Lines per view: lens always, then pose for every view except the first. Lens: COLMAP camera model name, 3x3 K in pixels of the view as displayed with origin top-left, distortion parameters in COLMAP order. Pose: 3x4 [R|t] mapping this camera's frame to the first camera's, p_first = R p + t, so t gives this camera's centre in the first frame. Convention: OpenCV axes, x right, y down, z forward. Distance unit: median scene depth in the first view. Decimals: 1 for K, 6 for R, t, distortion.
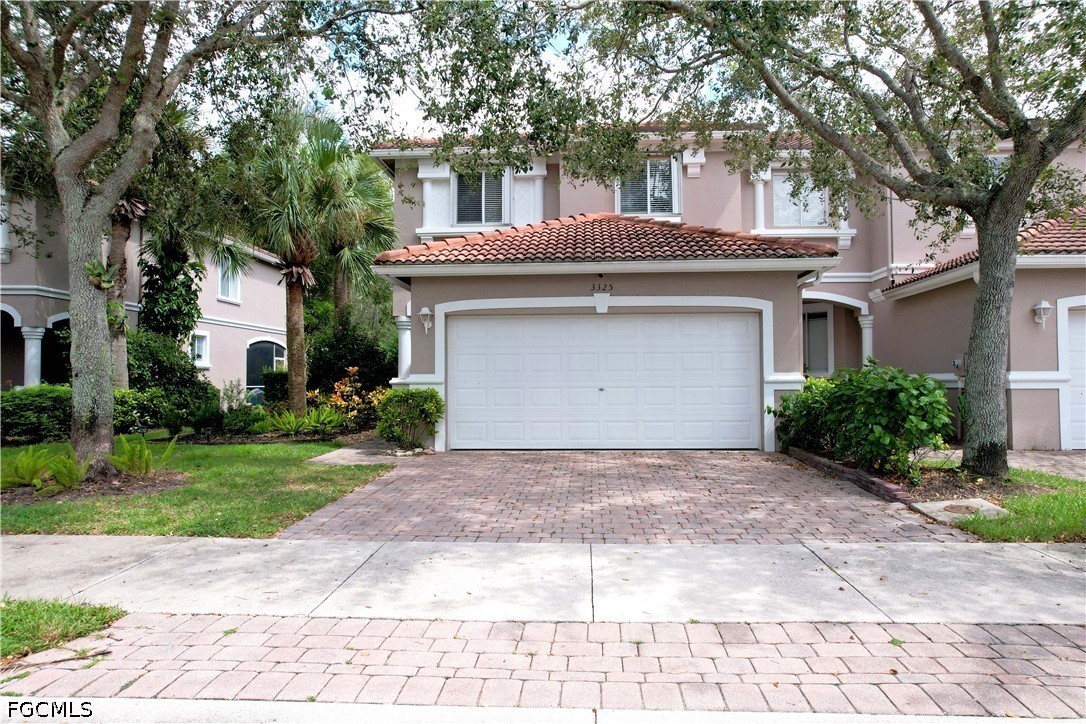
lens RADIAL K [[691.1, 0, 543.0], [0, 691.1, 362.0], [0, 0, 1]] dist [-0.079713, 0.076686]
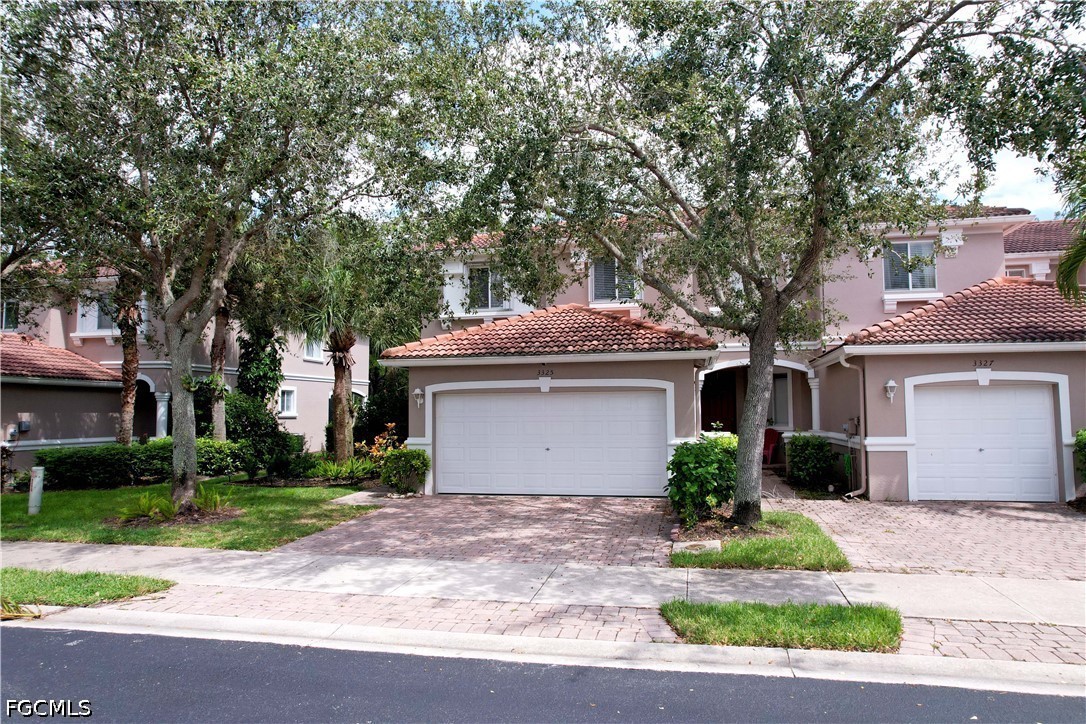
lens RADIAL K [[691.1, 0, 543.0], [0, 691.1, 362.0], [0, 0, 1]] dist [-0.079713, 0.076686]
pose [[0.988763, -0.014509, -0.148789, 0.292850], [0.008231, 0.999053, -0.042724, -0.075455], [0.149268, 0.041020, 0.987946, -0.328827]]
